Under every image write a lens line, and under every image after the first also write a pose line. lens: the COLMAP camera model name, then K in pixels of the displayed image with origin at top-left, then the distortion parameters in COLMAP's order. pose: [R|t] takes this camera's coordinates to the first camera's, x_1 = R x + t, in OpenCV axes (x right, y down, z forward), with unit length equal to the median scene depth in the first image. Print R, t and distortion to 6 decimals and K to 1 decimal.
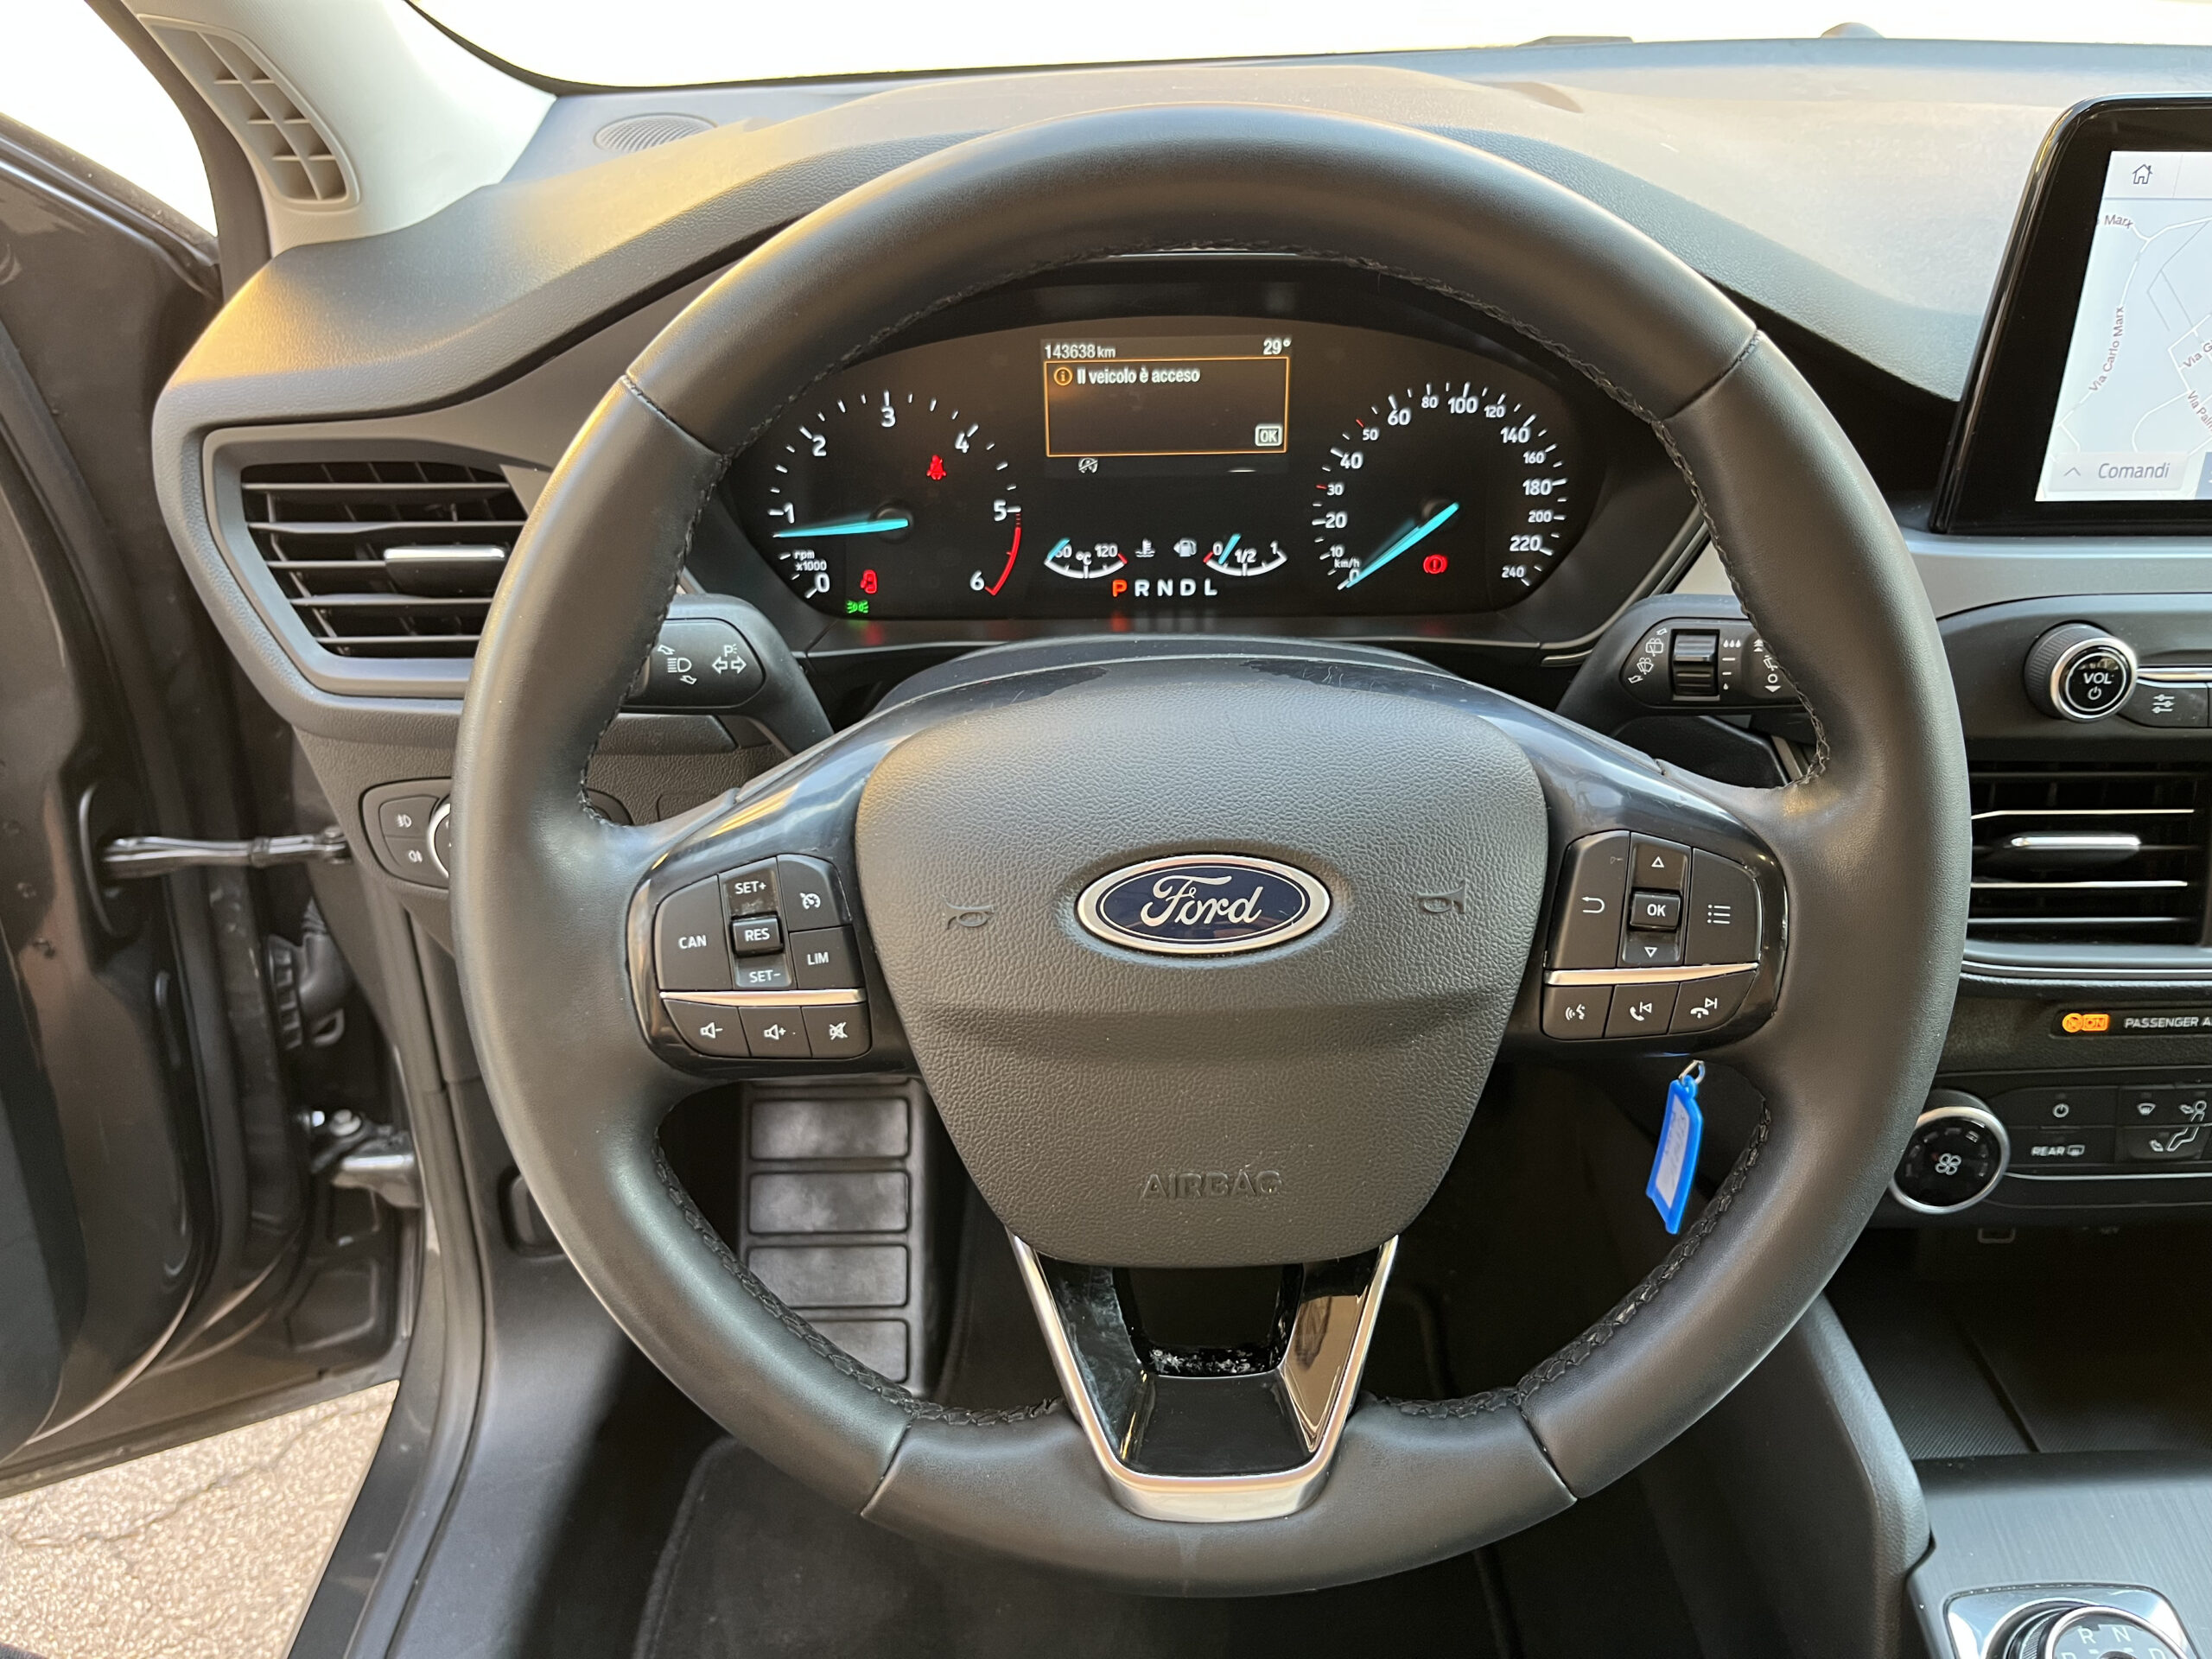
lens RADIAL K [[1702.9, 0, 1091.5], [0, 1702.9, 831.8], [0, 0, 1]] dist [0.023898, -0.059392]
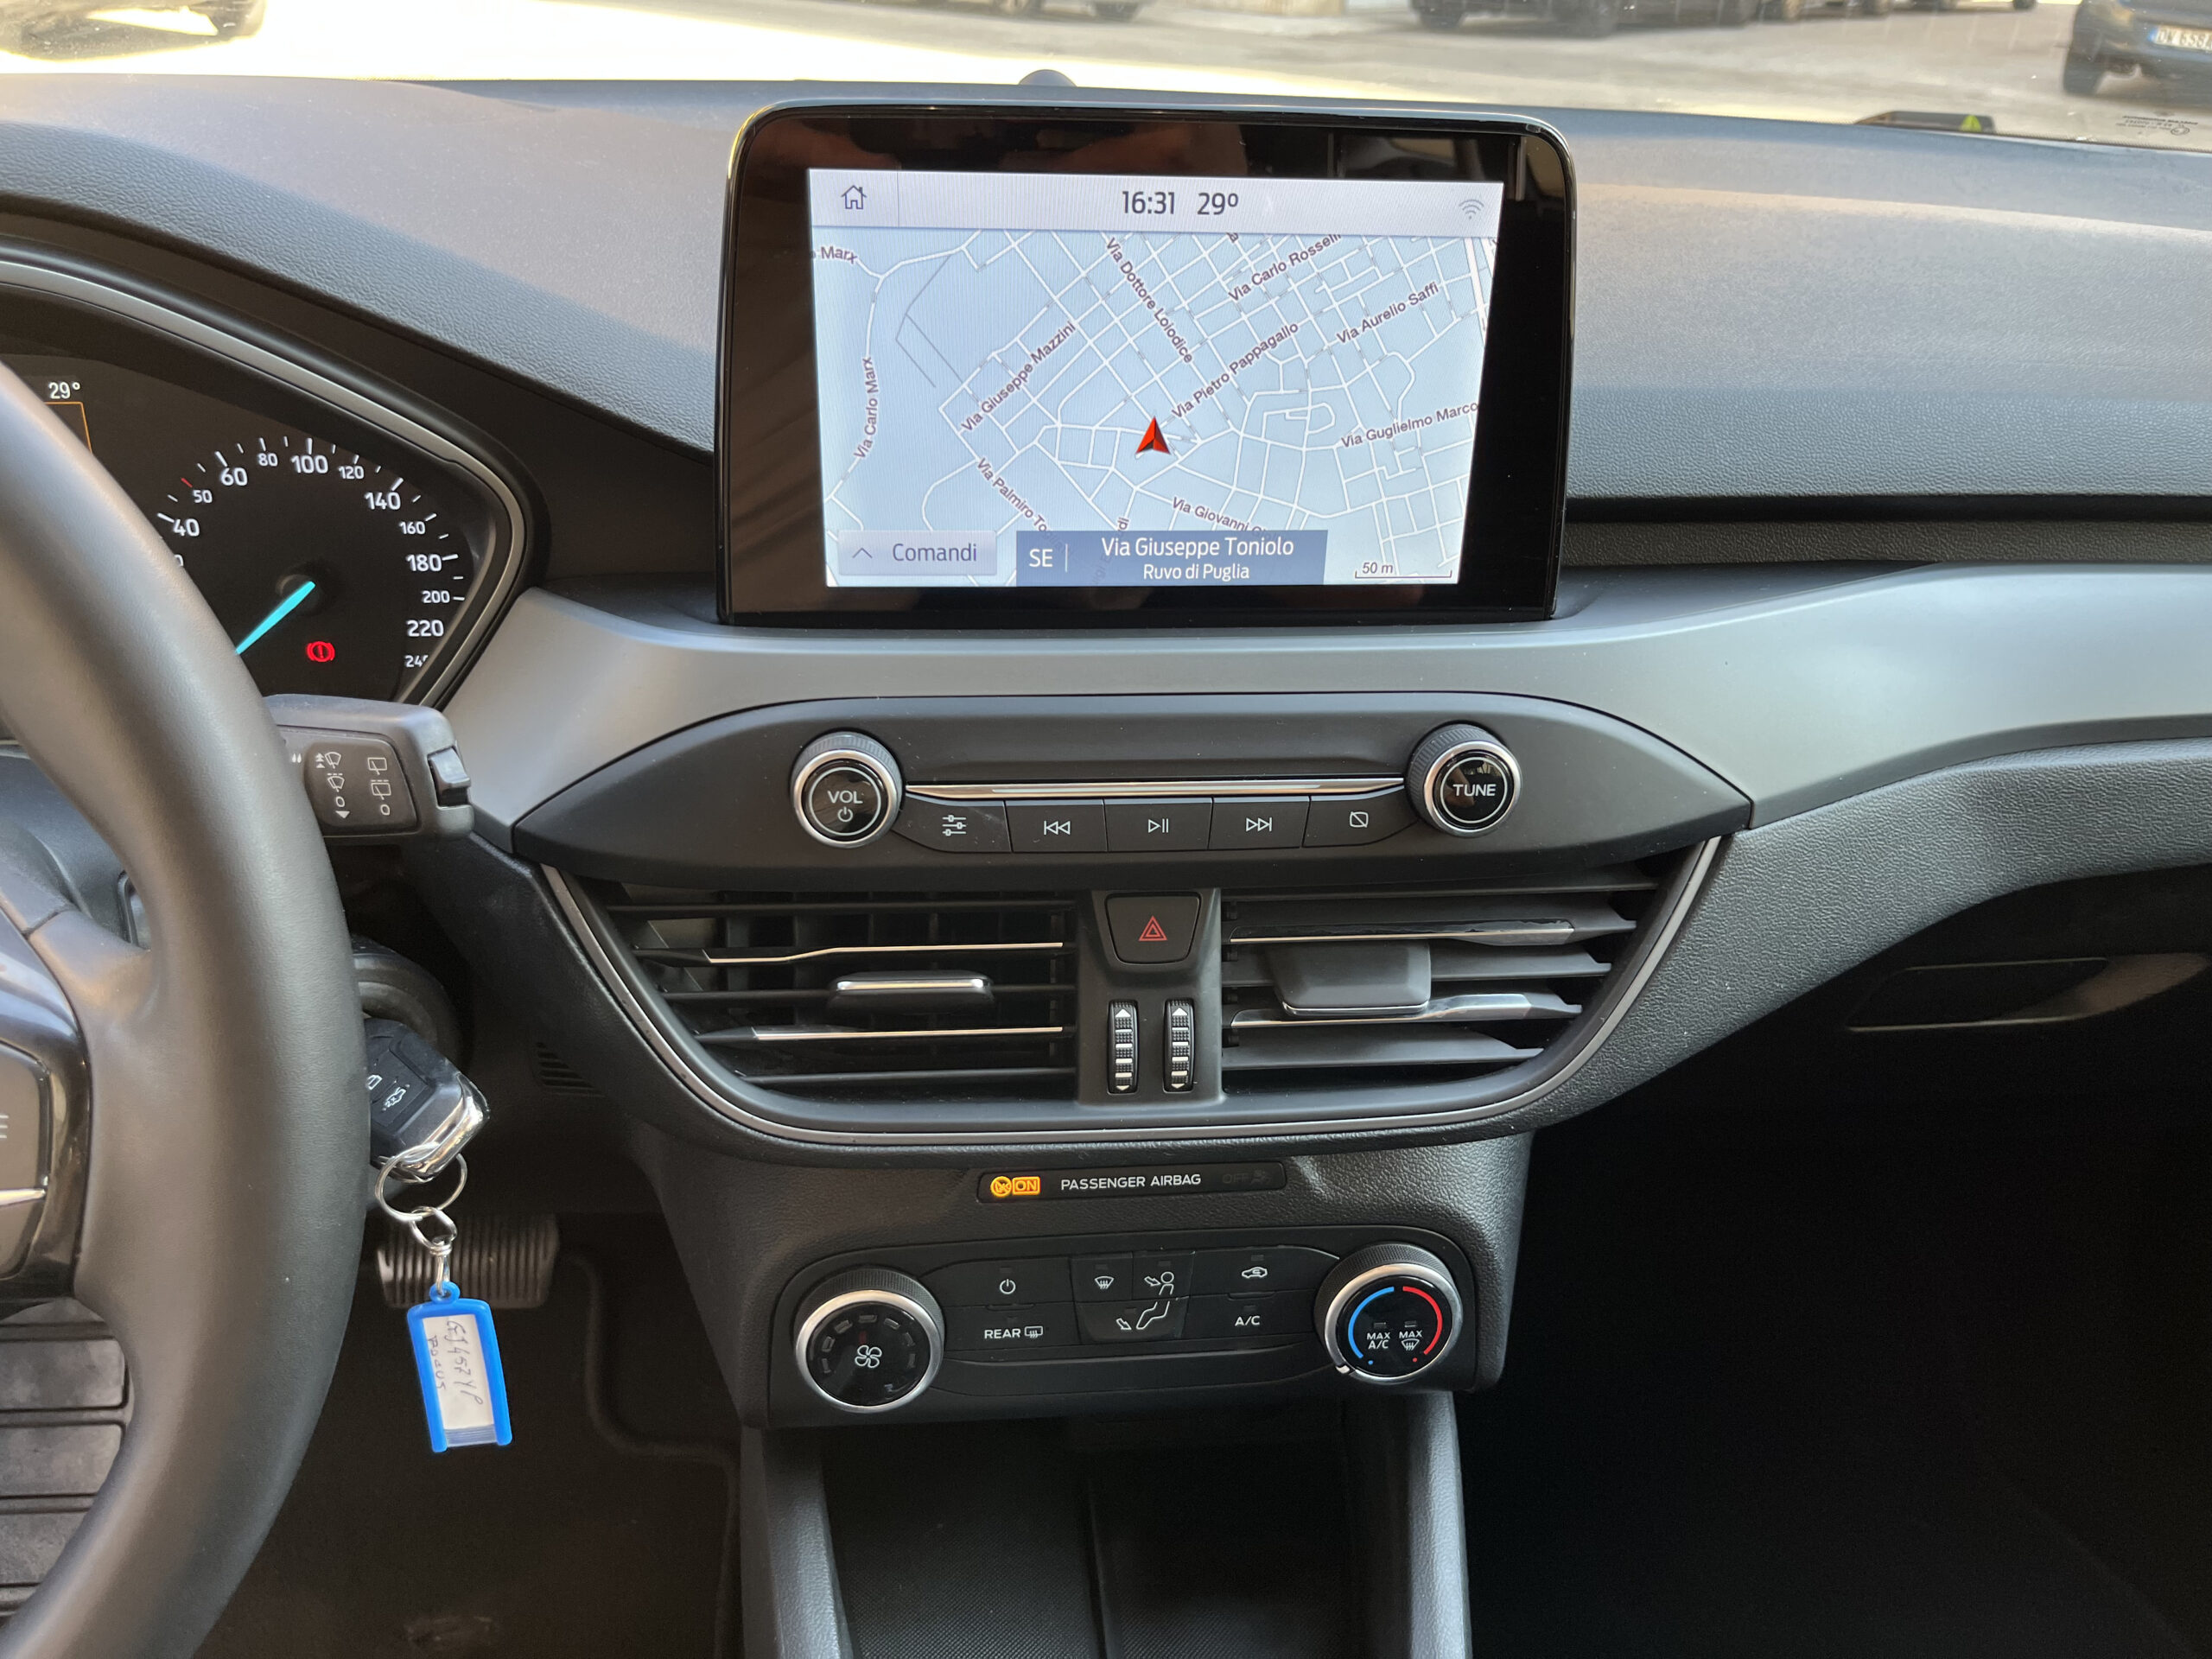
lens RADIAL K [[1686.7, 0, 1100.4], [0, 1686.7, 836.5], [0, 0, 1]] dist [0.068534, -0.116908]
pose [[0.993698, -0.004346, 0.112005, 0.516553], [0.008823, 0.999180, -0.039505, -0.030326], [-0.111742, 0.040244, 0.992922, 0.131302]]
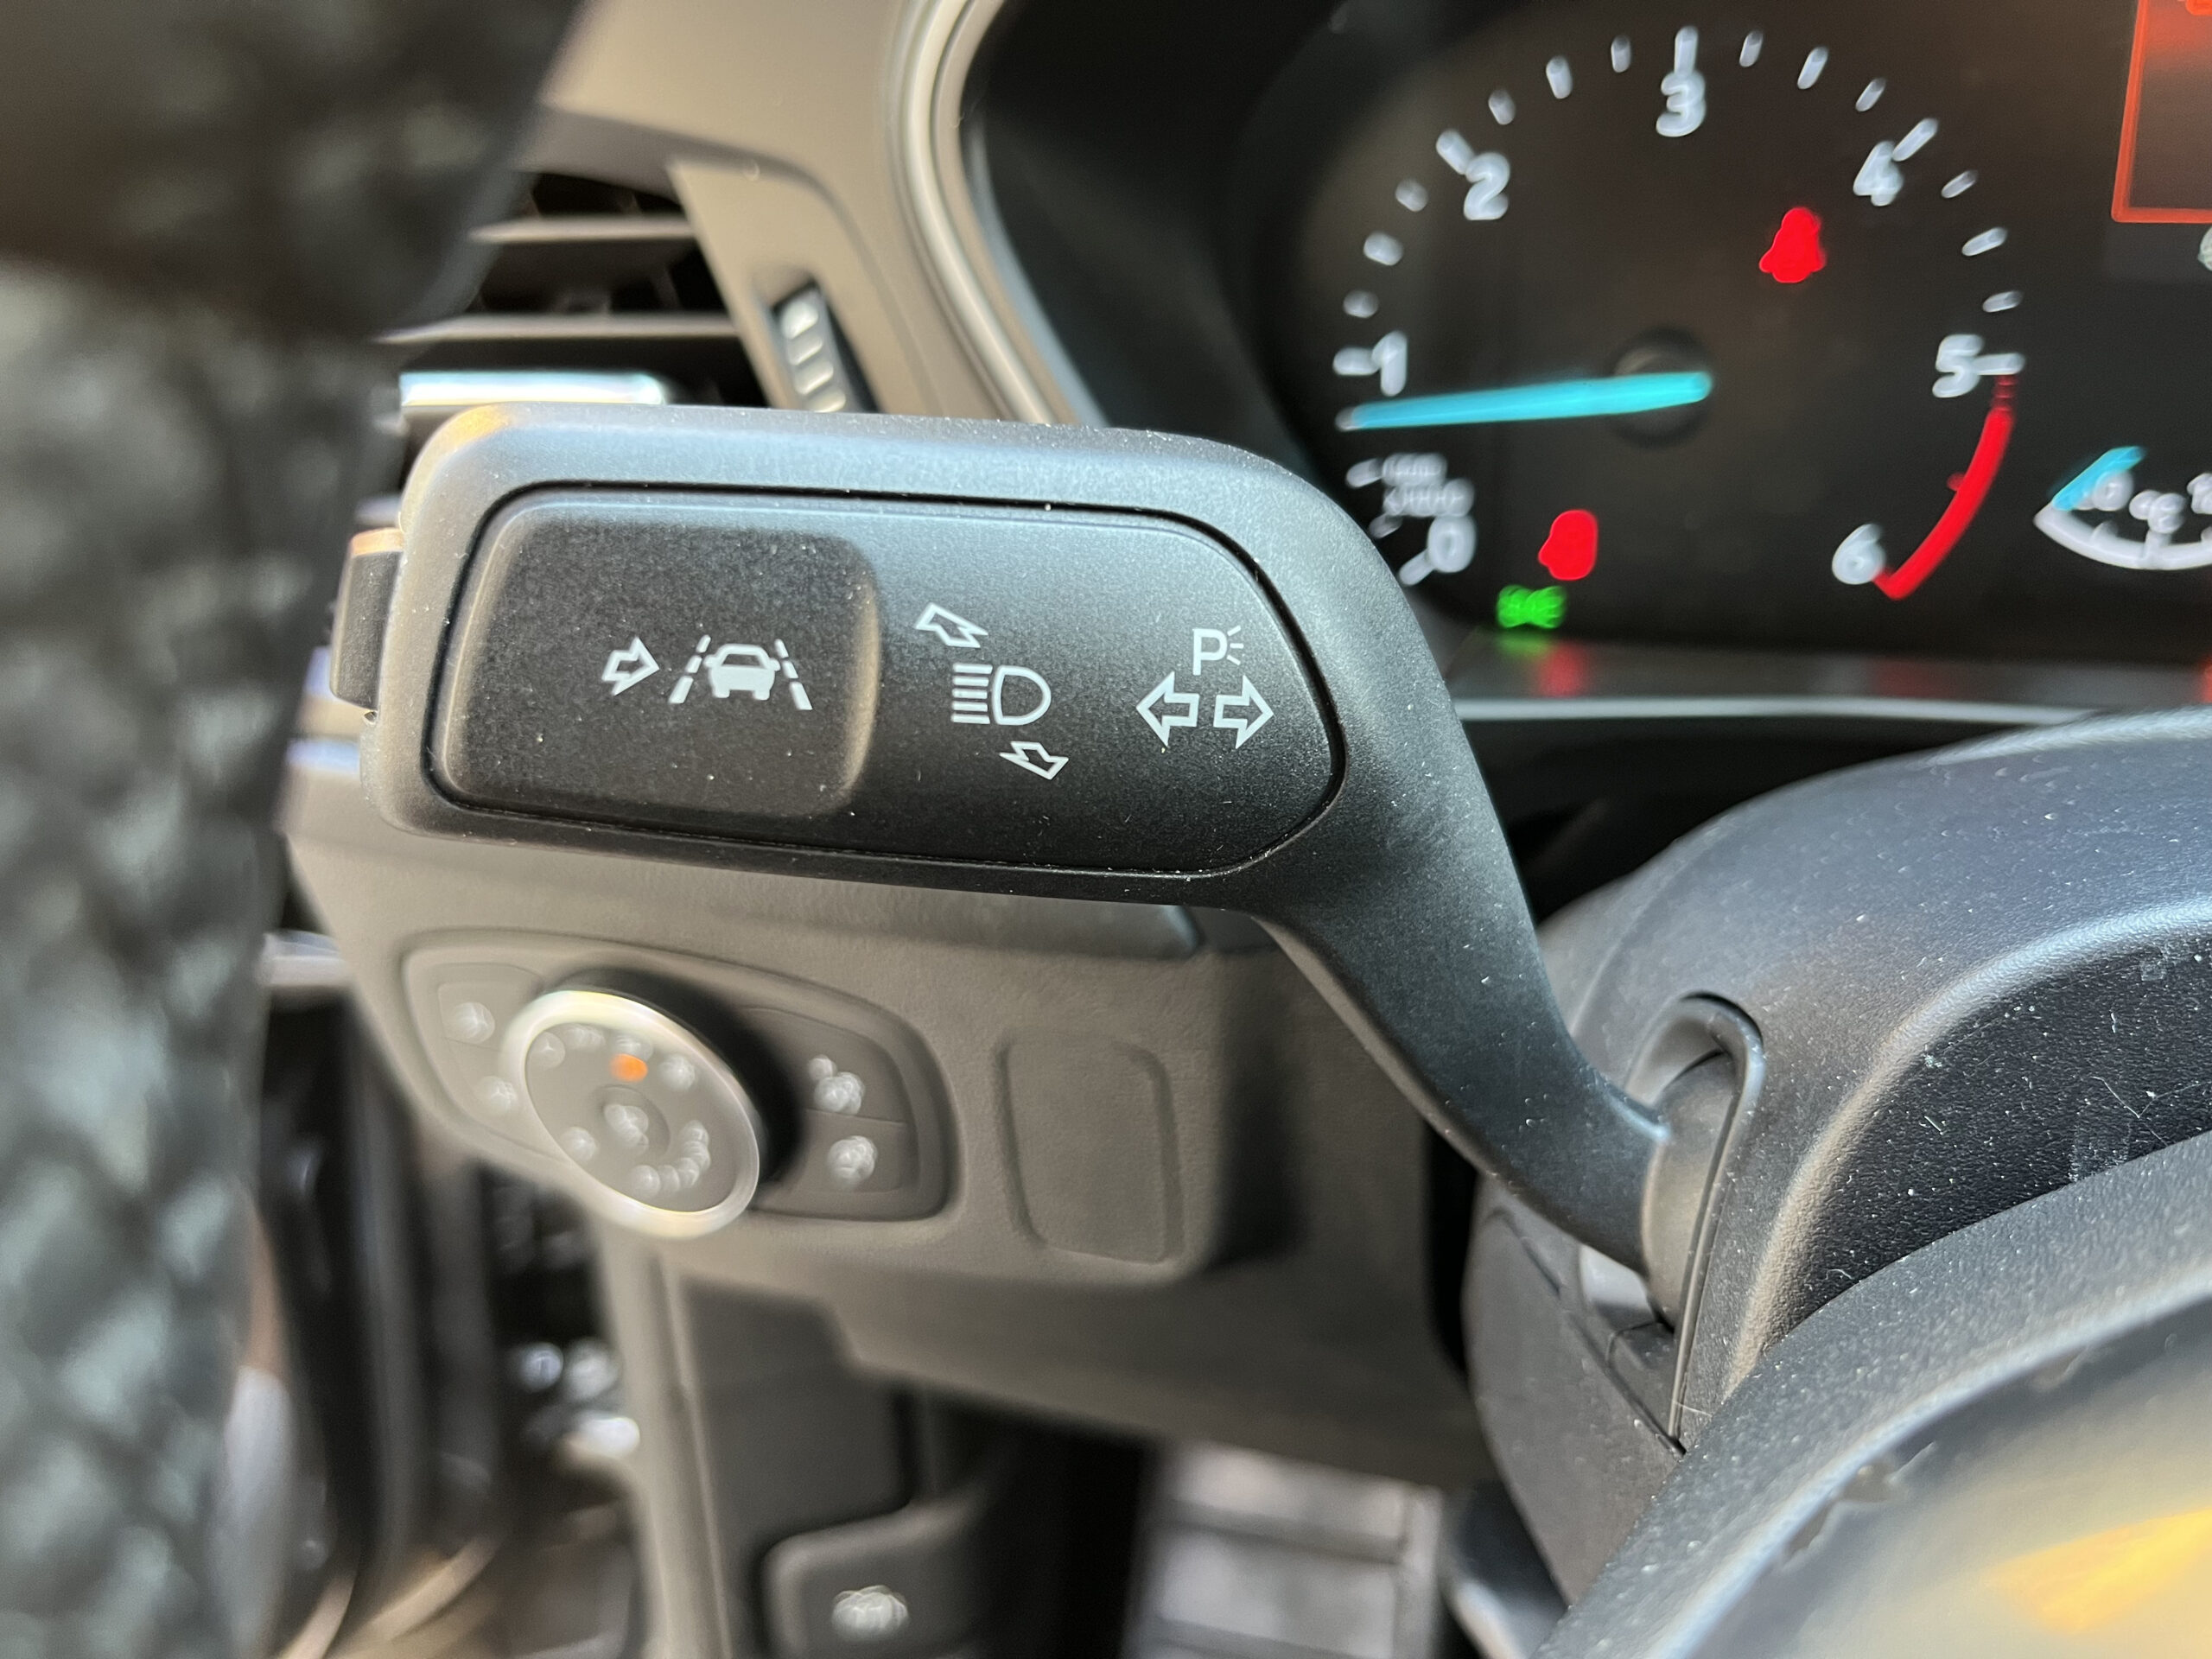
lens RADIAL K [[1686.7, 0, 1100.4], [0, 1686.7, 836.5], [0, 0, 1]] dist [0.068534, -0.116908]
pose [[0.961016, 0.085239, -0.263024, -0.131812], [-0.097630, 0.994629, -0.034380, -0.057130], [0.258681, 0.058719, 0.964176, 0.621228]]
